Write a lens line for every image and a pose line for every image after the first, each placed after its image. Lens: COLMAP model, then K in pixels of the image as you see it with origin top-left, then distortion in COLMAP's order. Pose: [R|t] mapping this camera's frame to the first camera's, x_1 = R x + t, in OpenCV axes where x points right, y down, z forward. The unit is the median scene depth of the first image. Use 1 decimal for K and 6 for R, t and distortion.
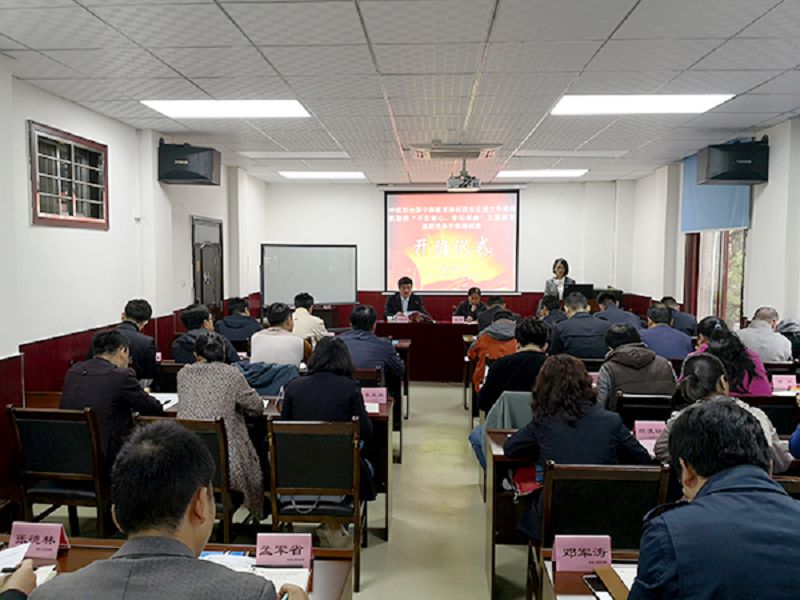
lens RADIAL K [[626.9, 0, 397.4], [0, 626.9, 299.9], [0, 0, 1]] dist [0.110514, 0.001895]
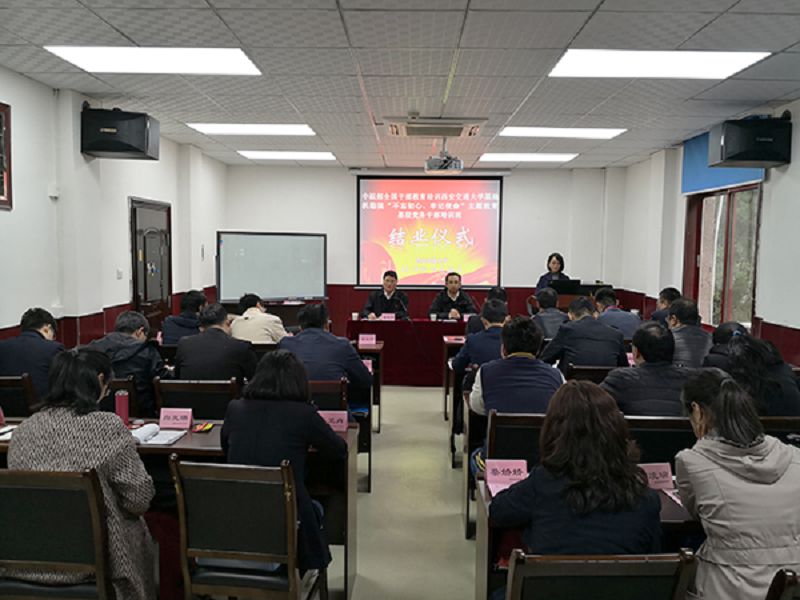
lens RADIAL K [[626.9, 0, 397.4], [0, 626.9, 299.9], [0, 0, 1]] dist [0.110514, 0.001895]
pose [[0.999331, 0.005034, 0.036229, 0.007703], [-0.005478, 0.999911, 0.012151, -0.004318], [-0.036164, -0.012341, 0.999270, 0.103805]]
